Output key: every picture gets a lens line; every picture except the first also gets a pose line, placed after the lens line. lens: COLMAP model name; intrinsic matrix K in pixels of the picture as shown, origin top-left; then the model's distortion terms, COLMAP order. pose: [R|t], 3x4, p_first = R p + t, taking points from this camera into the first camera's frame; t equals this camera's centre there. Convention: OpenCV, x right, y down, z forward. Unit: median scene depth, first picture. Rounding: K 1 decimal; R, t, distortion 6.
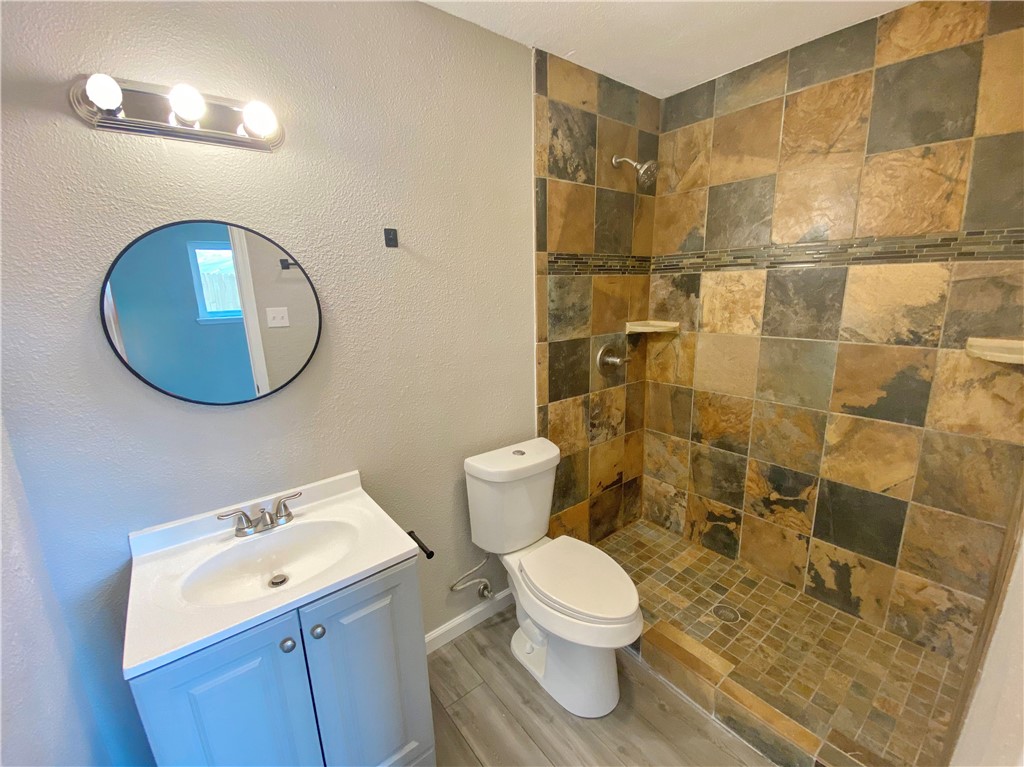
lens RADIAL K [[416.9, 0, 509.8], [0, 416.9, 384.9], [0, 0, 1]] dist [0.033108, -0.023723]
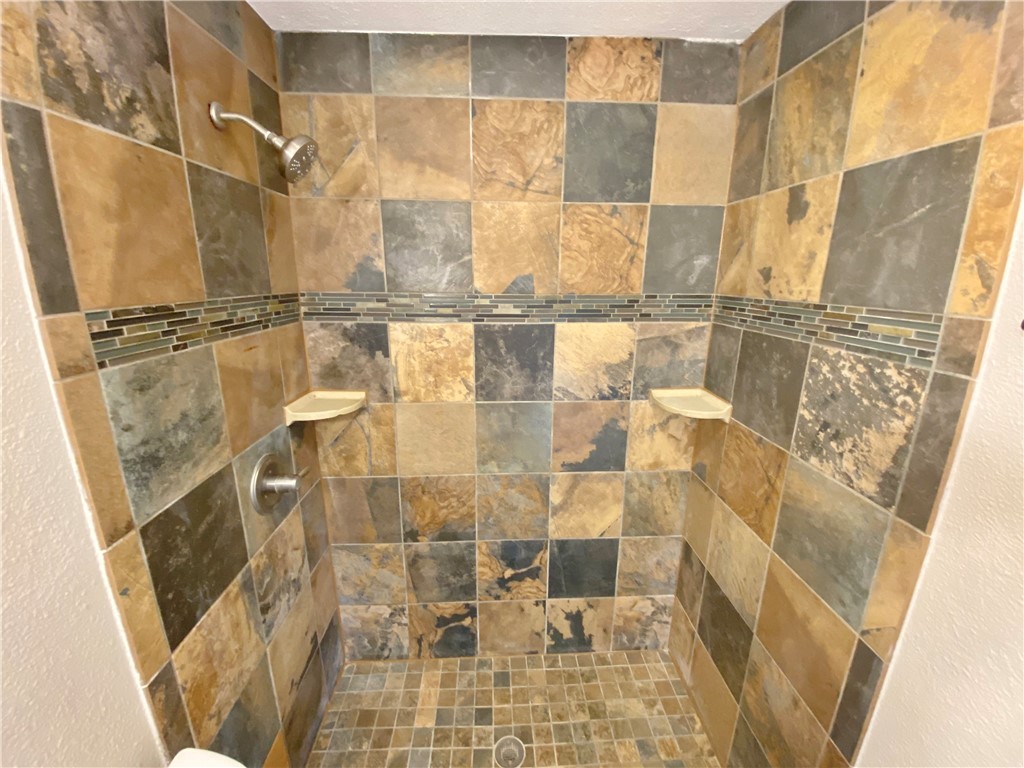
lens RADIAL K [[419.8, 0, 511.1], [0, 419.8, 385.1], [0, 0, 1]] dist [0.030177, -0.025635]
pose [[0.584962, -0.178781, 0.791111, 0.005299], [0.165909, 0.981154, 0.099052, -0.221689], [-0.793910, 0.073311, 0.603599, 0.468116]]
